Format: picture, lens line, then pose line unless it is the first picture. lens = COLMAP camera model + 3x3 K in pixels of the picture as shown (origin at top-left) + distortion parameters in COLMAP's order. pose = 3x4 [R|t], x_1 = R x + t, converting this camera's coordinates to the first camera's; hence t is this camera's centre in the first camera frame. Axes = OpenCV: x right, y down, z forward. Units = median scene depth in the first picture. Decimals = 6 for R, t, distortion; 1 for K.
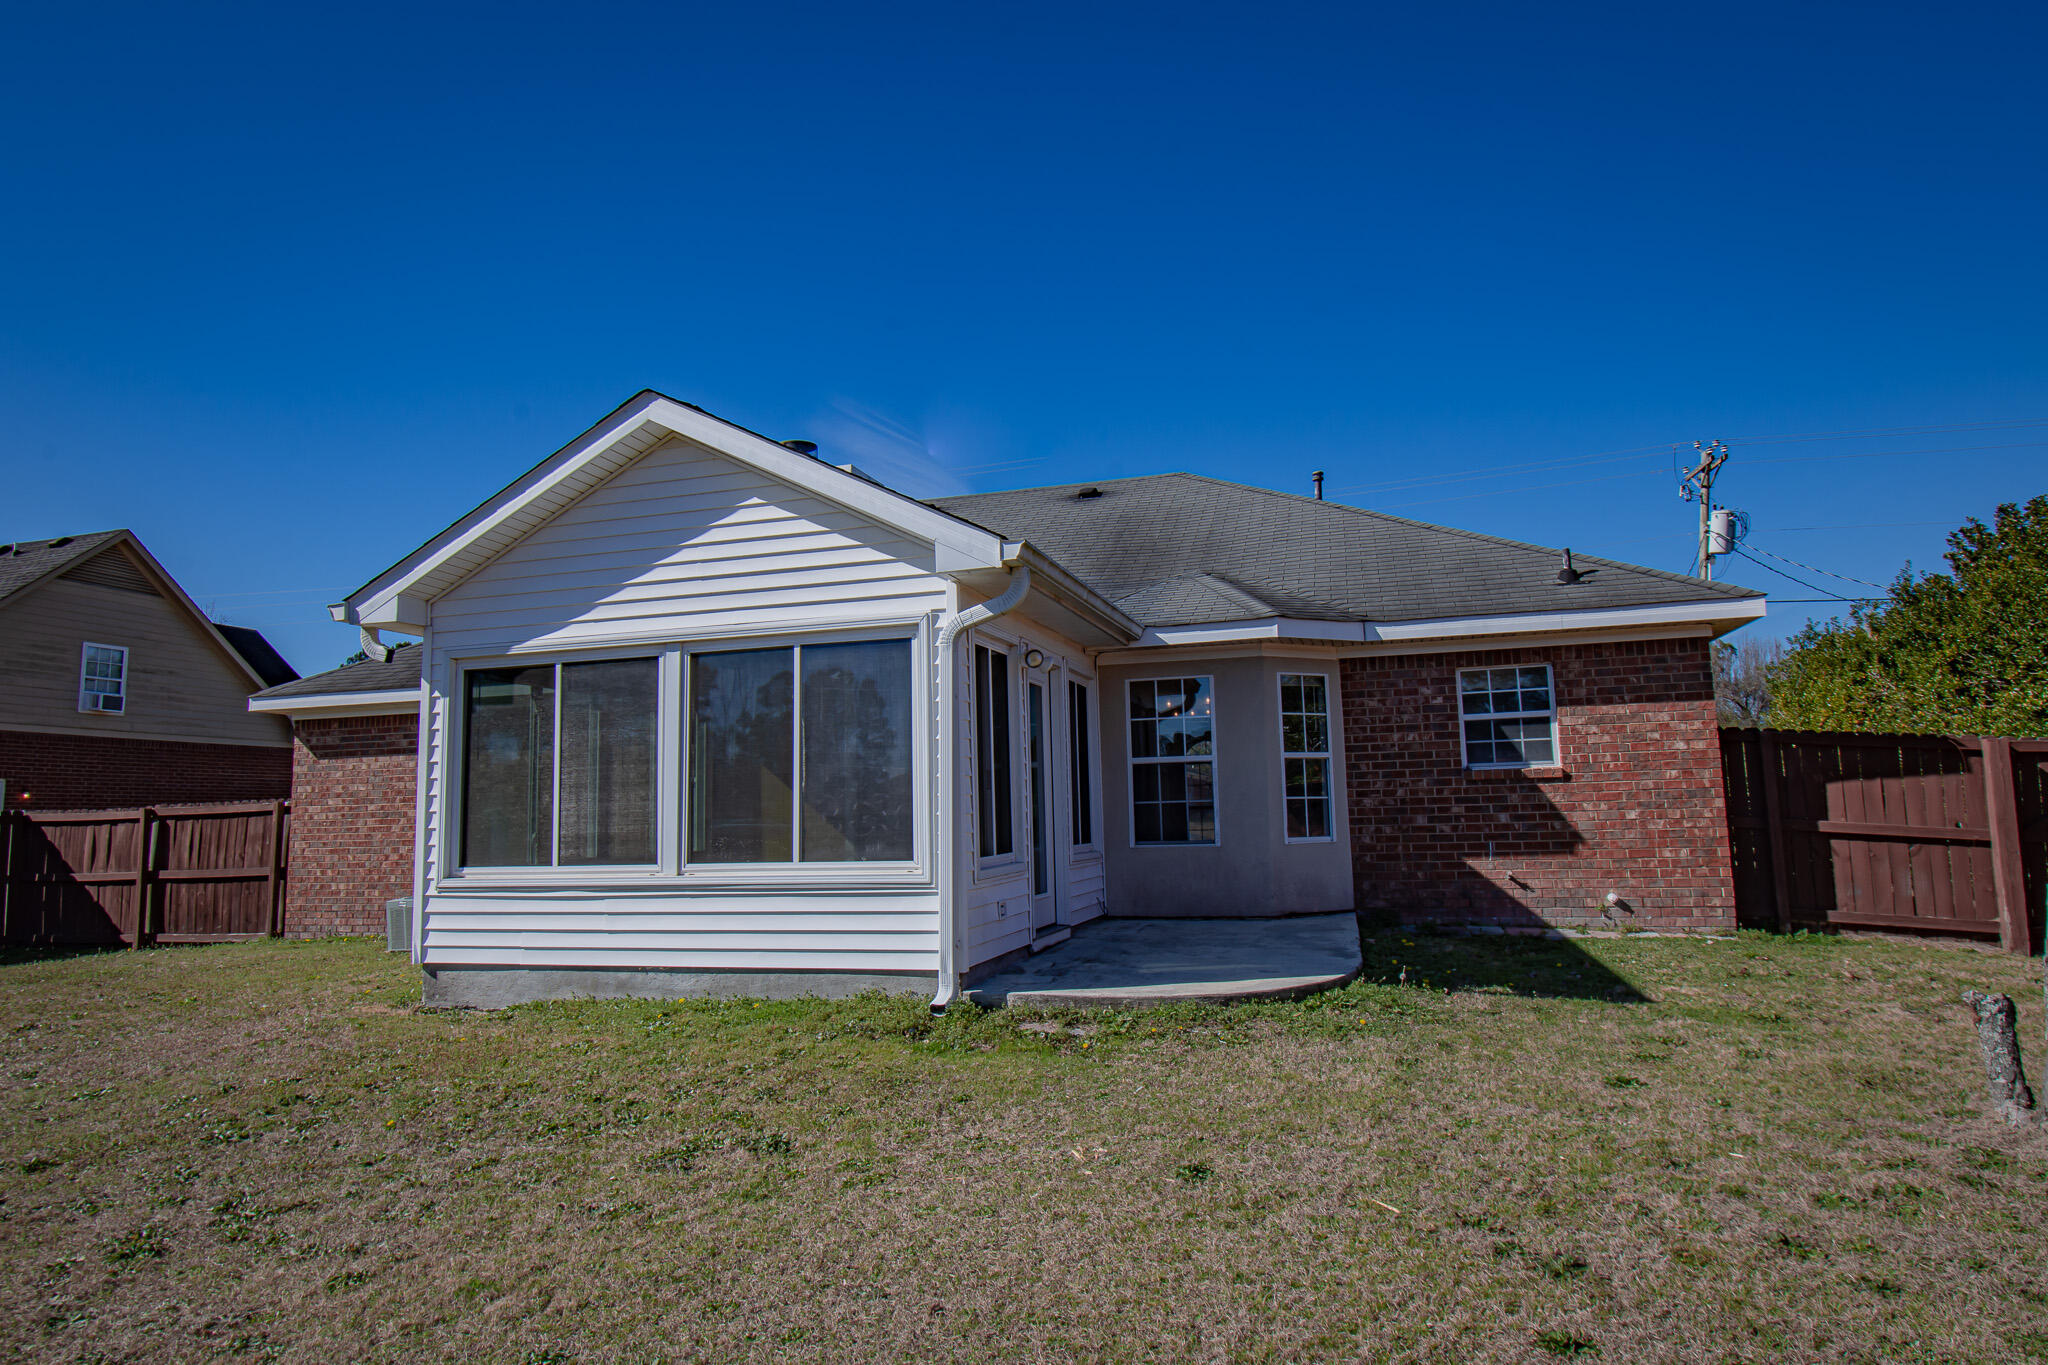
lens RADIAL K [[1121.8, 0, 1027.3], [0, 1121.8, 677.8], [0, 0, 1]] dist [-0.005126, -0.000053]
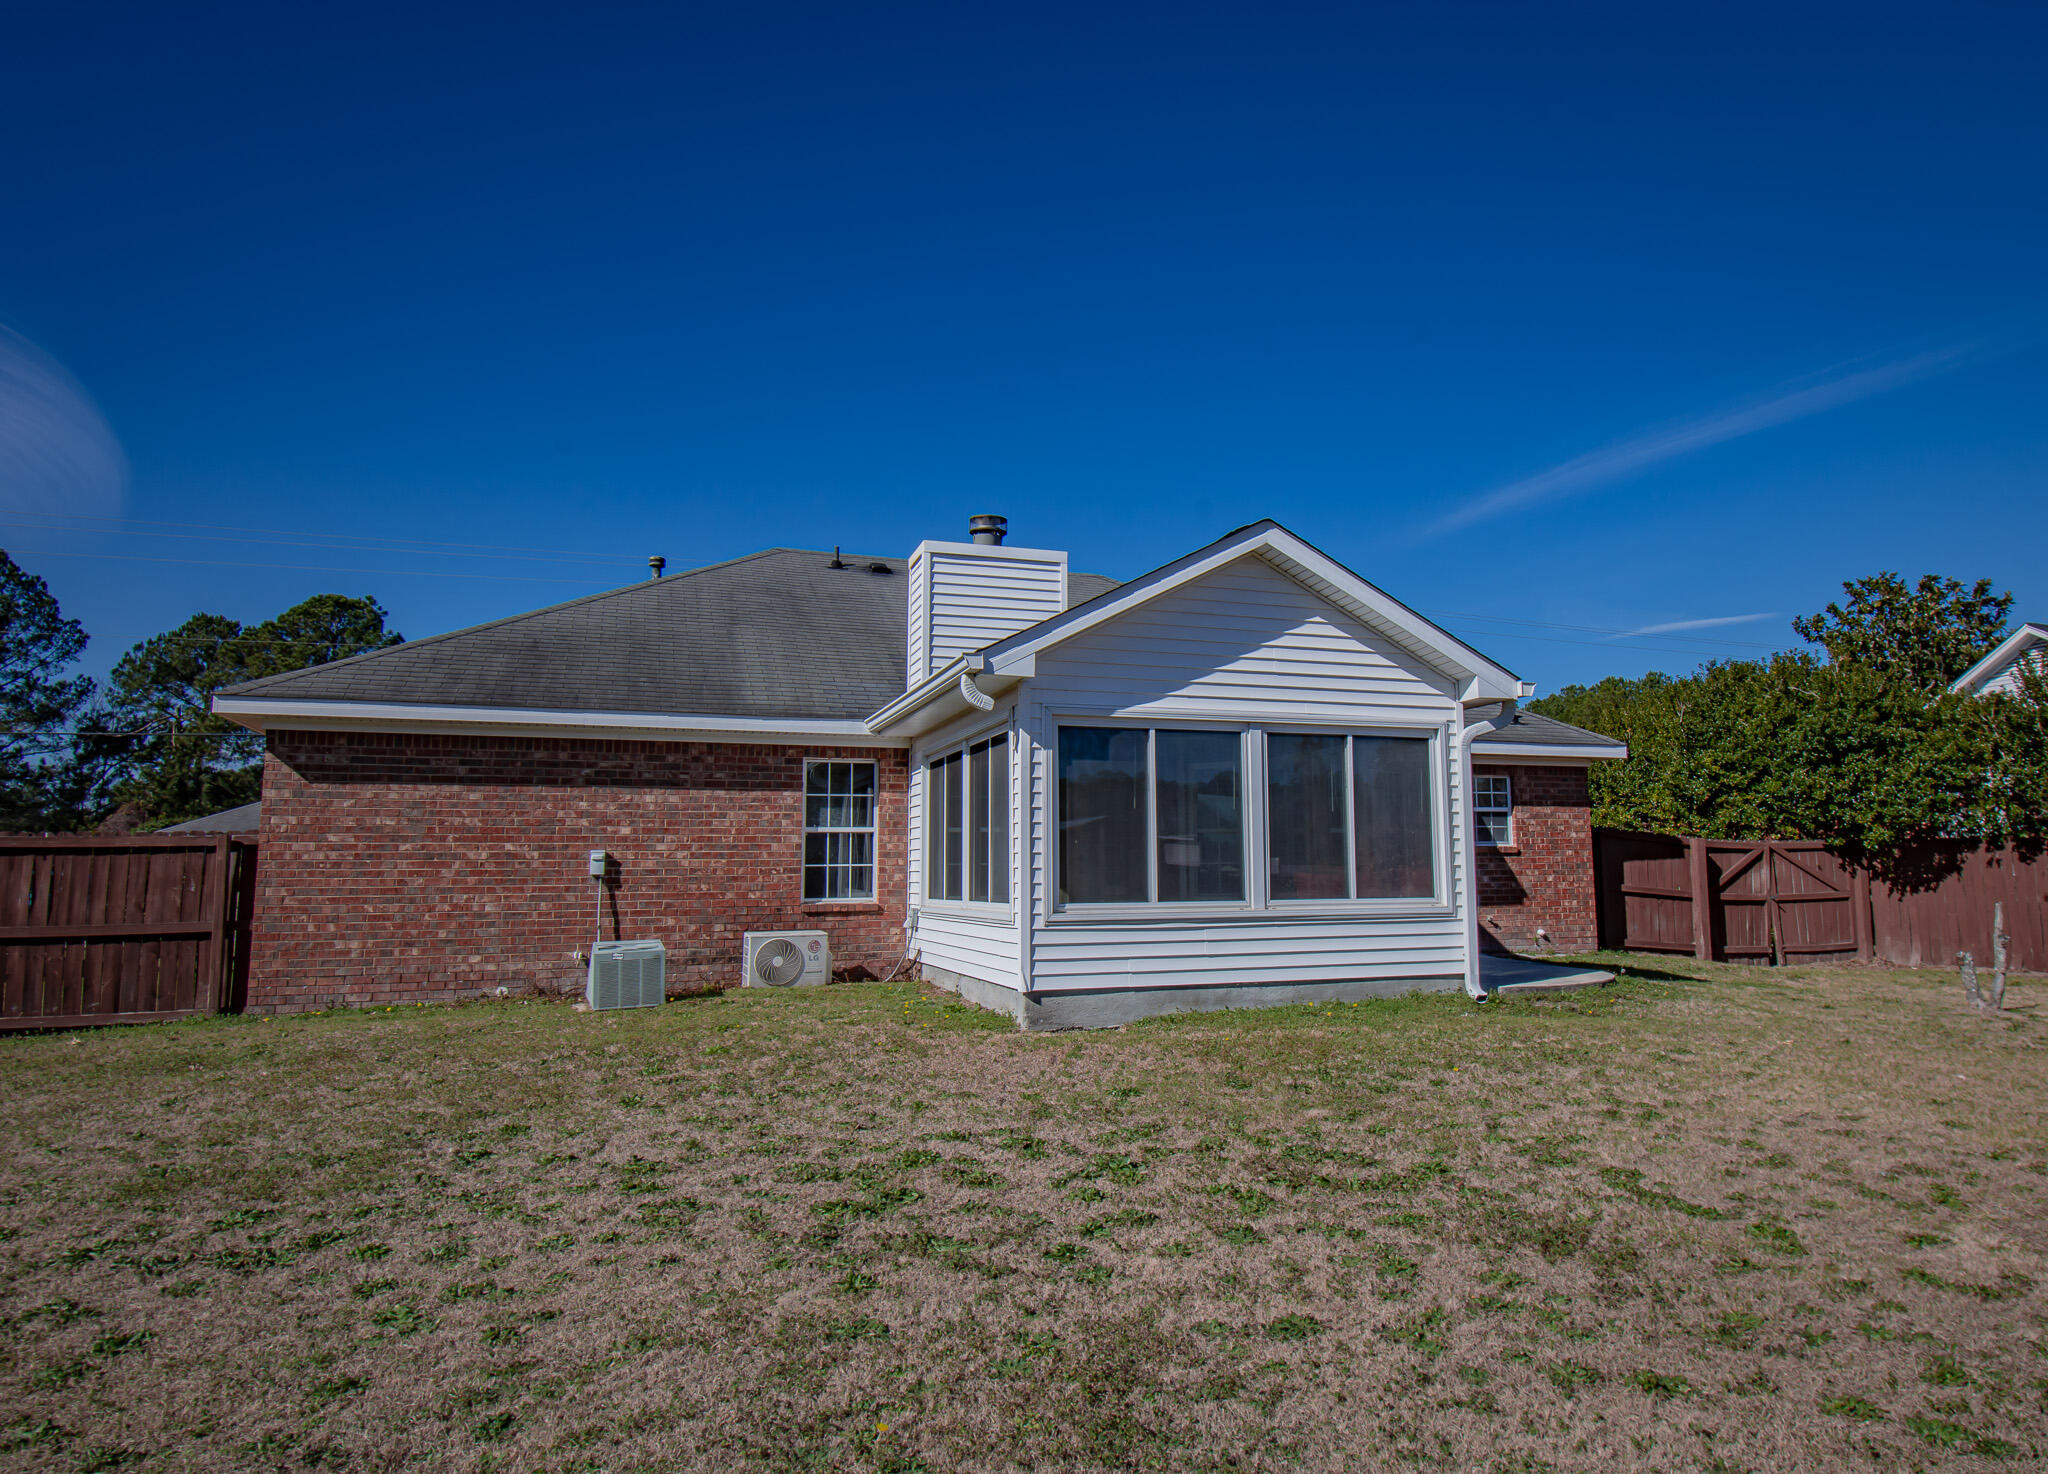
lens RADIAL K [[1217.5, 0, 1025.7], [0, 1217.5, 741.7], [0, 0, 1]] dist [0.015138, -0.002131]
pose [[0.822414, 0.081457, 0.563027, -1.046798], [-0.082475, 0.996312, -0.023671, 0.034864], [-0.562879, -0.026968, 0.826099, 0.022721]]
